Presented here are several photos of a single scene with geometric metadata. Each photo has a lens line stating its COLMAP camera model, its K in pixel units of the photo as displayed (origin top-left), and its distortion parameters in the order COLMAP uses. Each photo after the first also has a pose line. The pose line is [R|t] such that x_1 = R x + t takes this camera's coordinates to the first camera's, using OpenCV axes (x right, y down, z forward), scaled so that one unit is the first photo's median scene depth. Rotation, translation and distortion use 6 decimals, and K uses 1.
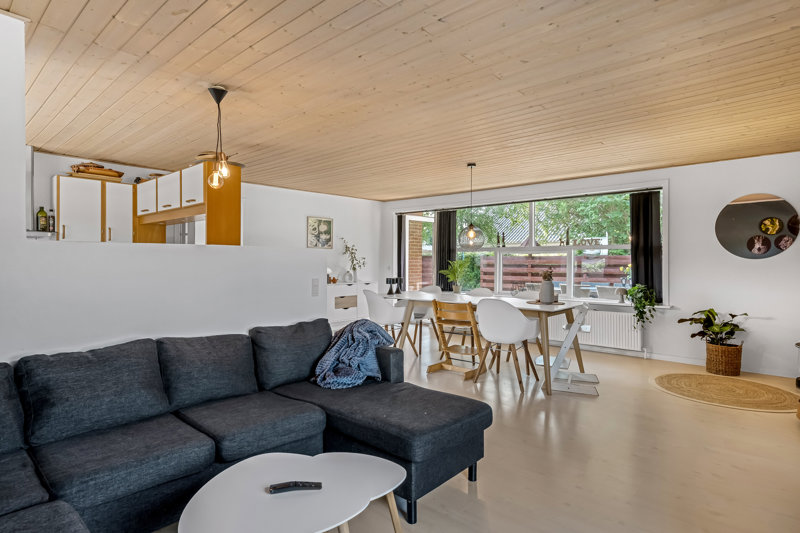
lens RADIAL K [[427.7, 0, 401.3], [0, 427.7, 263.5], [0, 0, 1]] dist [0.000121, 0.000132]
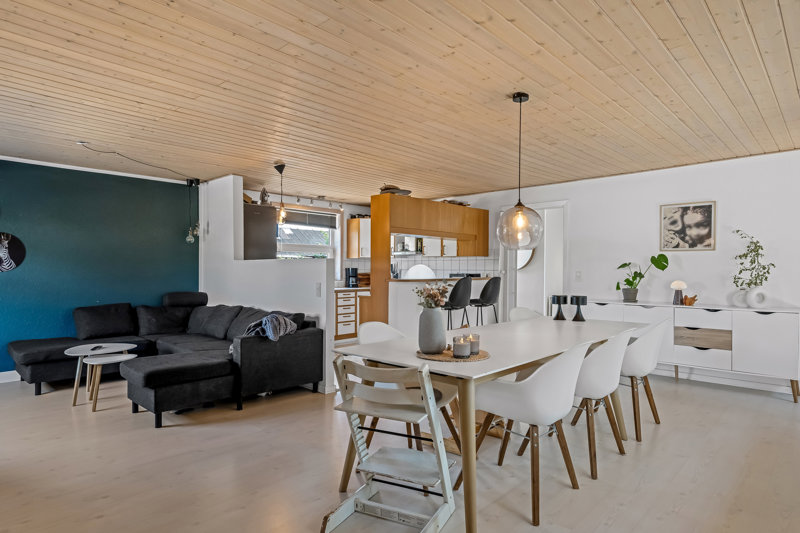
lens RADIAL K [[460.3, 0, 400.9], [0, 460.3, 274.7], [0, 0, 1]] dist [0.004375, -0.000306]
pose [[-0.038855, 0.007161, -0.999219, 0.788027], [-0.010652, 0.999915, 0.007581, 0.000957], [0.999188, 0.010938, -0.038776, 0.889135]]
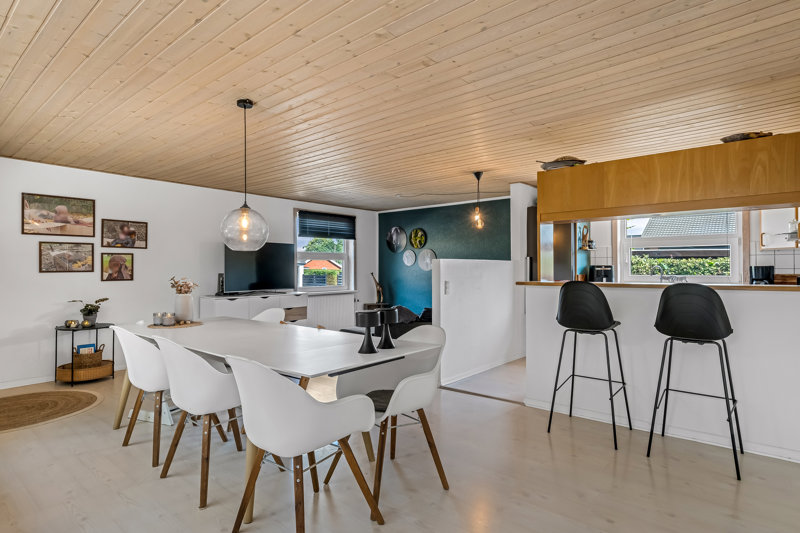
lens RADIAL K [[427.7, 0, 401.3], [0, 427.7, 263.5], [0, 0, 1]] dist [0.000121, 0.000132]
pose [[-0.999946, -0.000999, -0.010361, -0.043938], [-0.000952, 0.999990, -0.004453, -0.010061], [0.010365, -0.004443, -0.999936, 1.614328]]
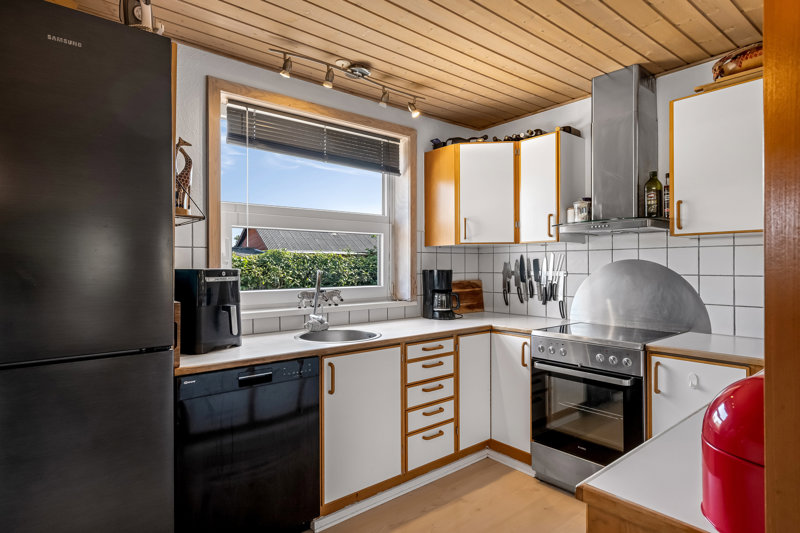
lens RADIAL K [[441.0, 0, 400.0], [0, 441.0, 266.5], [0, 0, 1]] dist [0.000050, 0.000252]
pose [[-0.164098, -0.000763, -0.986444, -0.226995], [-0.003452, 0.999994, -0.000200, -0.013167], [0.986438, 0.003372, -0.164099, 0.697061]]
